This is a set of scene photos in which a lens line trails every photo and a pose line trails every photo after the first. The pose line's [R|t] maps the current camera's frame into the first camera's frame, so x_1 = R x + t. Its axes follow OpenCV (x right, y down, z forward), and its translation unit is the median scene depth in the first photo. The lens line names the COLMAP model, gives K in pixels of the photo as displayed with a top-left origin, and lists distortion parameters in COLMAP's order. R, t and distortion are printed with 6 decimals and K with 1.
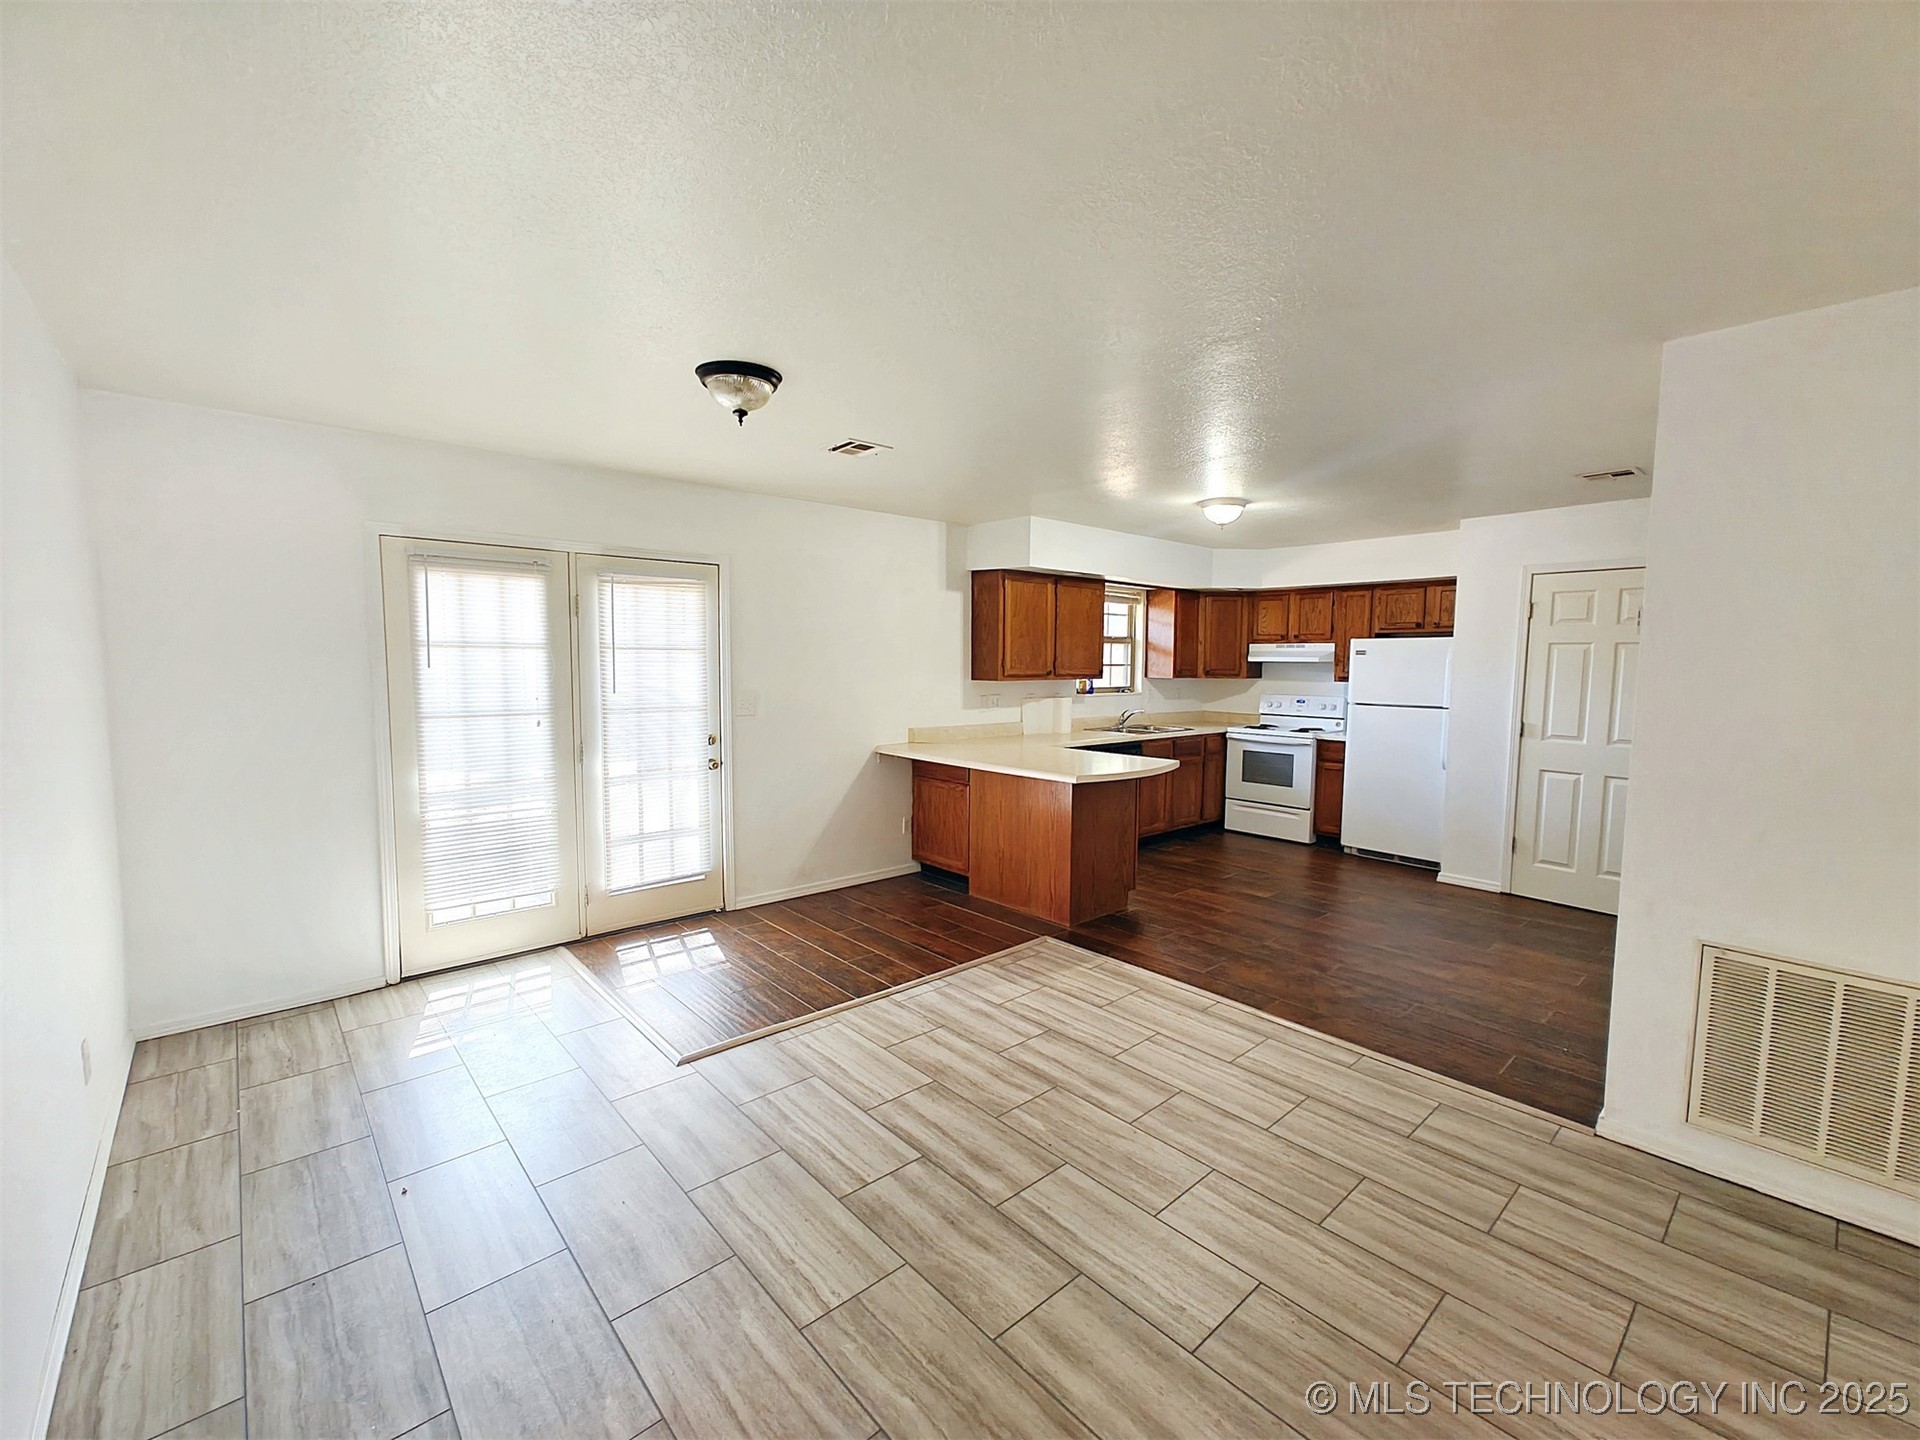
lens RADIAL K [[798.9, 0, 960.0], [0, 798.9, 720.0], [0, 0, 1]] dist [0.002554, 0.000350]
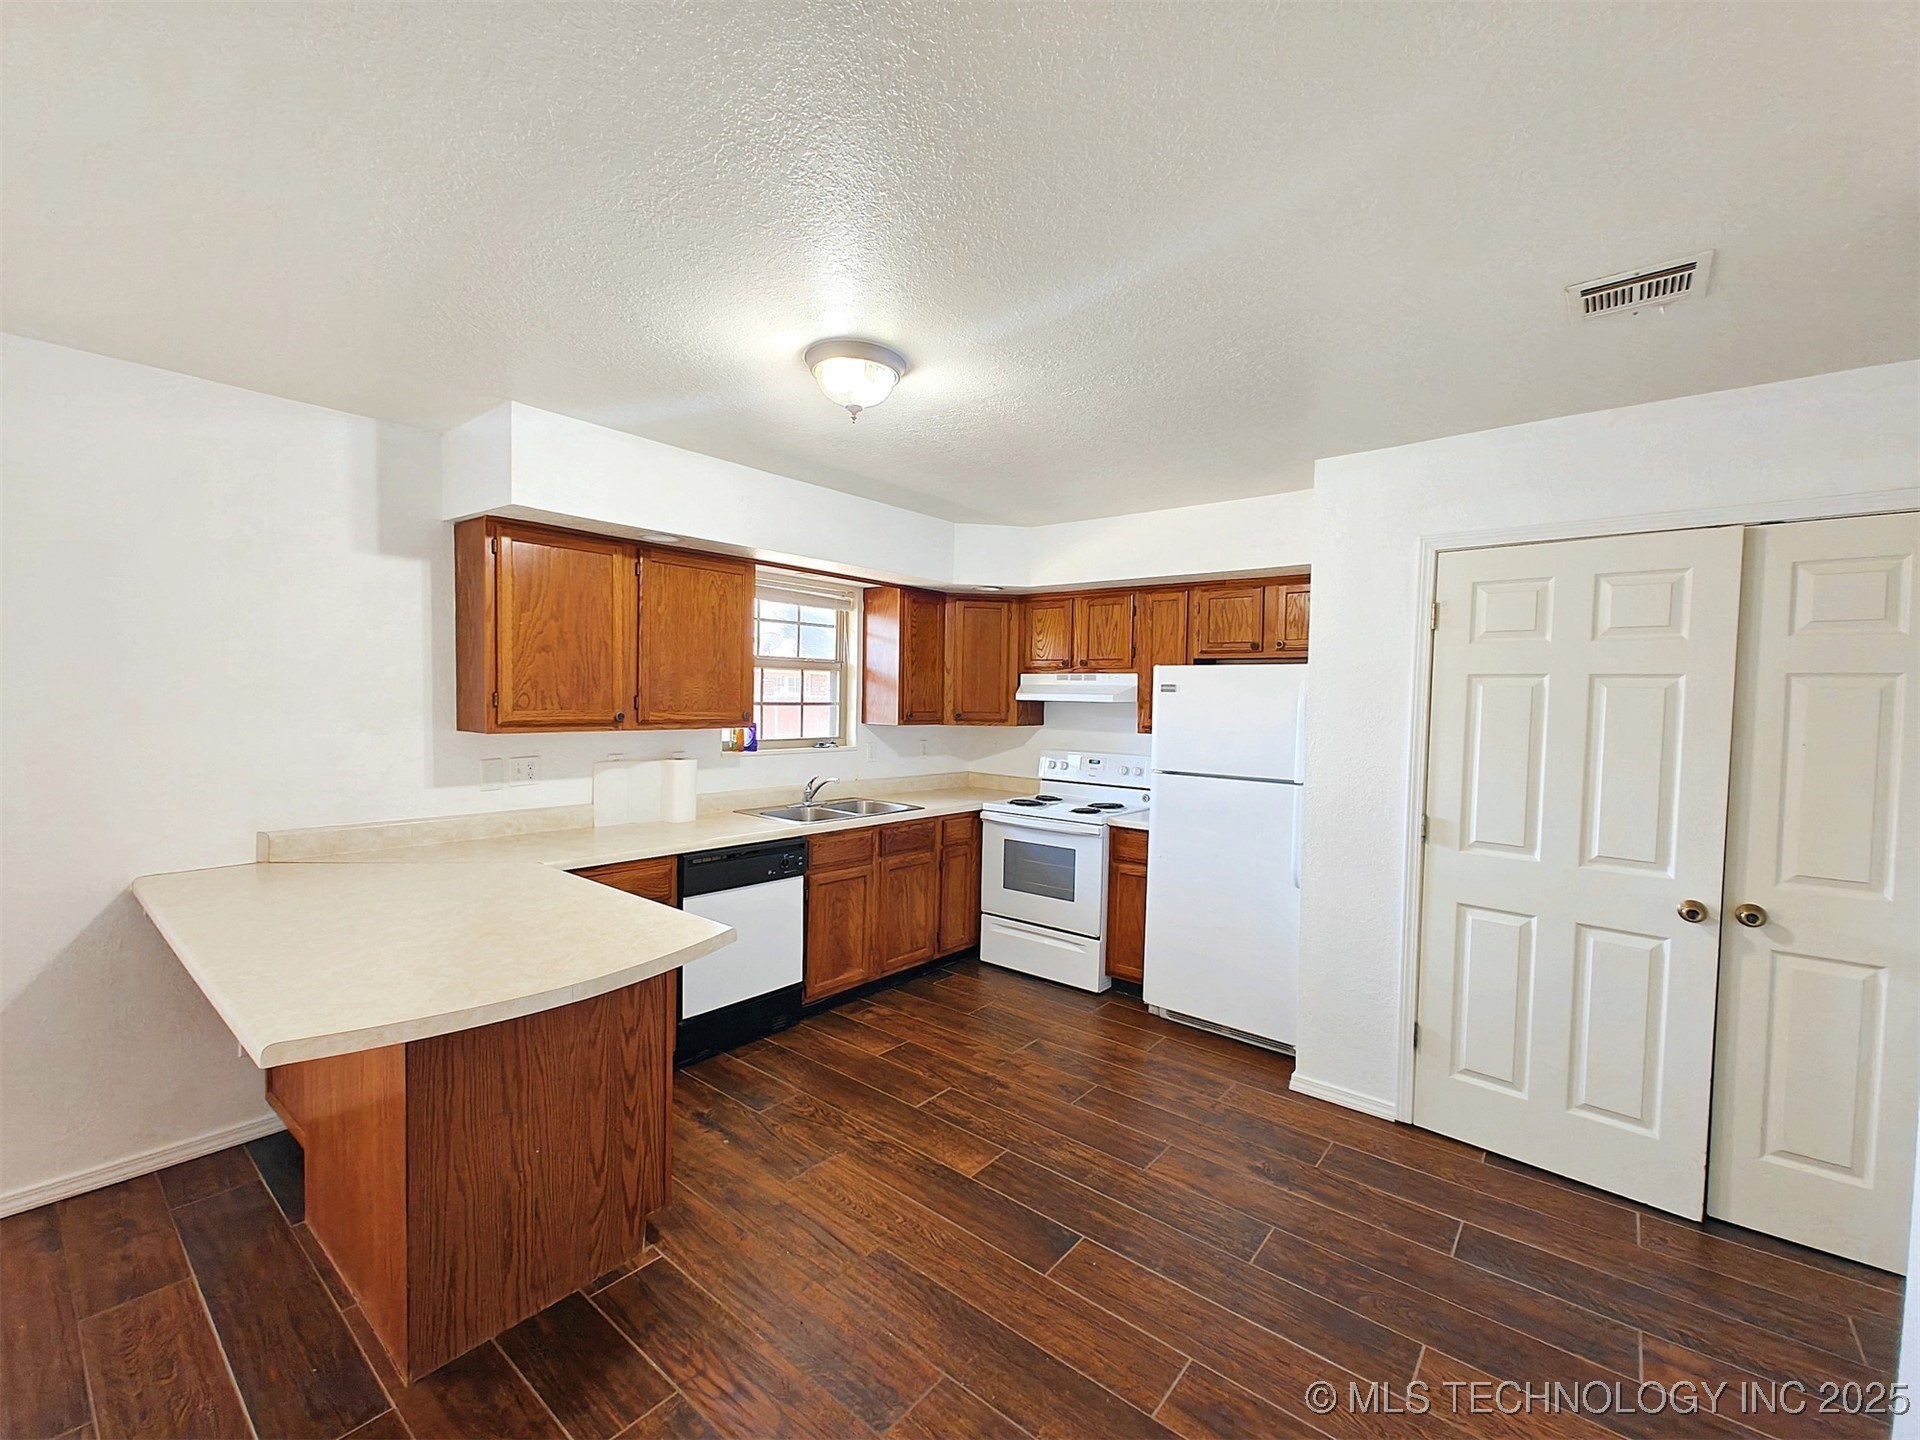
lens RADIAL K [[798.9, 0, 960.0], [0, 798.9, 720.0], [0, 0, 1]] dist [0.002554, 0.000350]
pose [[0.989004, 0.006793, 0.147733, 0.229749], [-0.000501, 0.999093, -0.042582, -0.030801], [-0.147888, 0.042040, 0.988110, 0.380308]]
